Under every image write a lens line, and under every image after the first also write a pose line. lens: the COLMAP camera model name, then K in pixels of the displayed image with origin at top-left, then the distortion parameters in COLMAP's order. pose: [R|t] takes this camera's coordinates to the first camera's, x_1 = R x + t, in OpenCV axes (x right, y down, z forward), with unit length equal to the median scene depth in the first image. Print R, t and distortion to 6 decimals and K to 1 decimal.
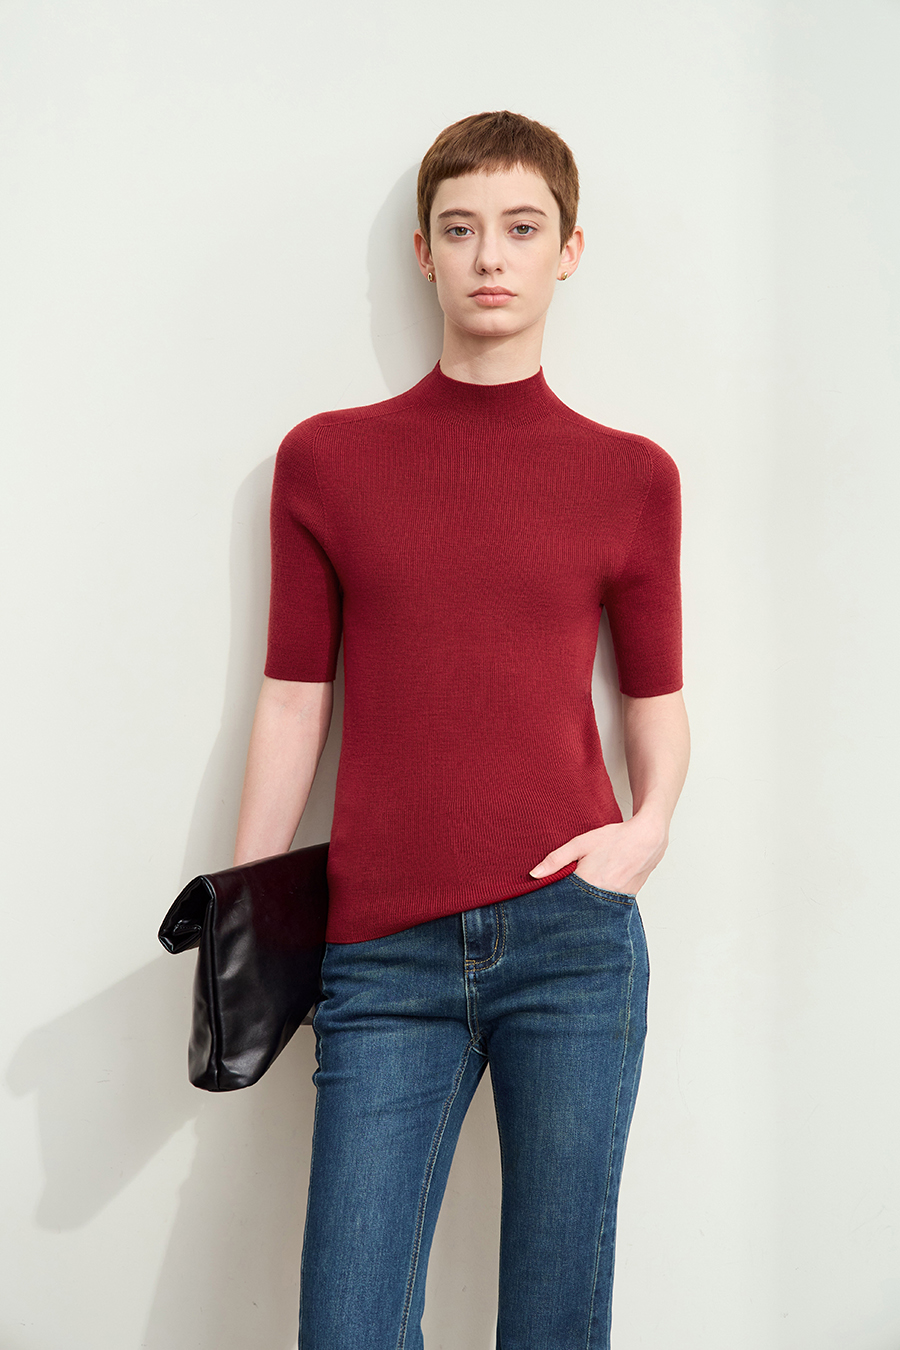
lens RADIAL K [[2701.7, 0, 458.5], [0, 2701.7, 670.2], [0, 0, 1]] dist [-0.085628, 0.000000]
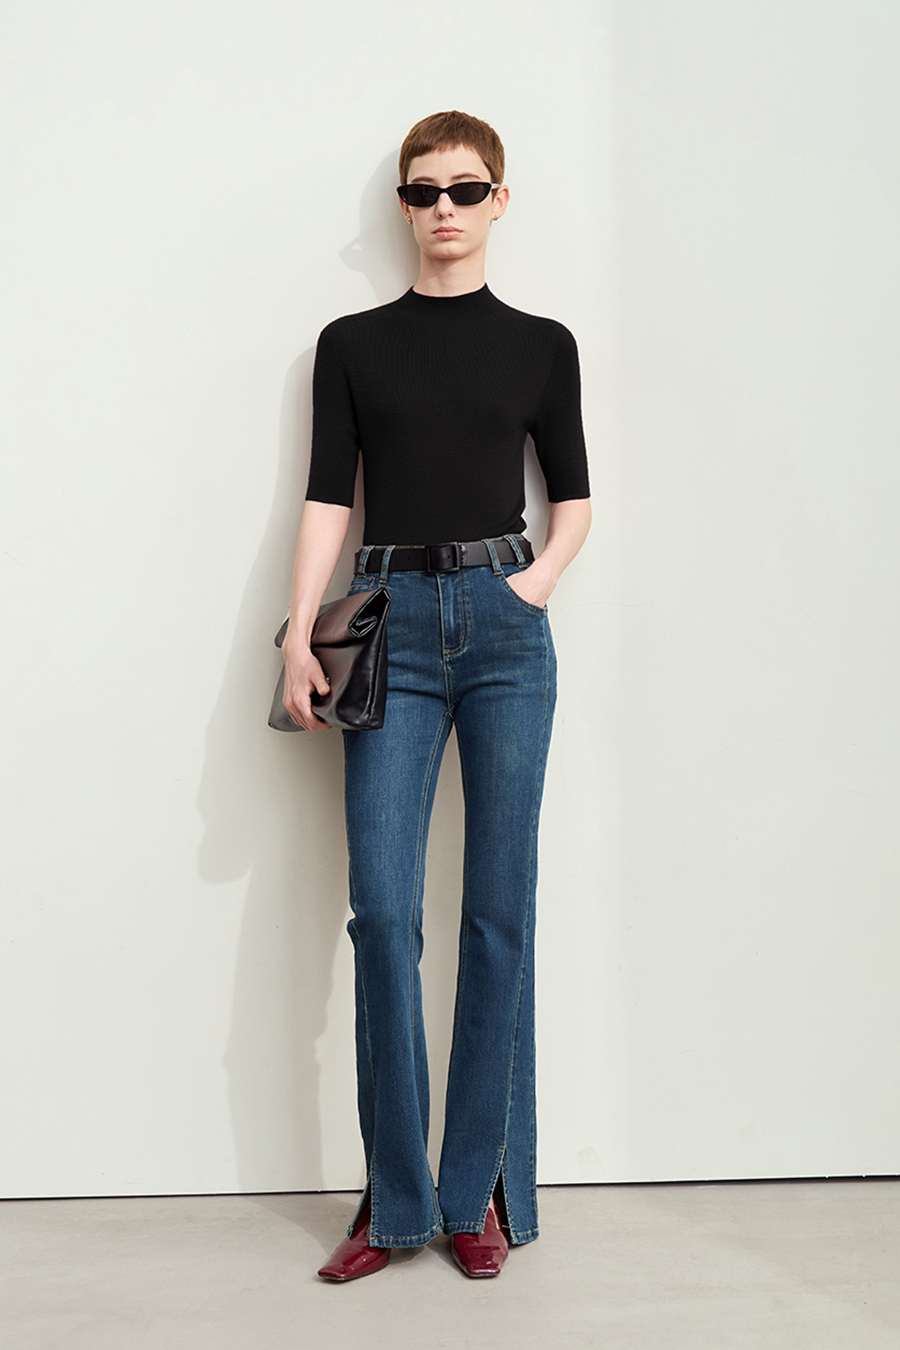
lens RADIAL K [[2124.8, 0, 441.1], [0, 2124.8, 686.0], [0, 0, 1]] dist [0.088766, 0.000000]
pose [[0.999445, -0.032187, -0.008637, 0.010637], [0.032675, 0.997409, 0.064084, 0.045060], [0.006552, -0.064331, 0.997907, -0.257364]]
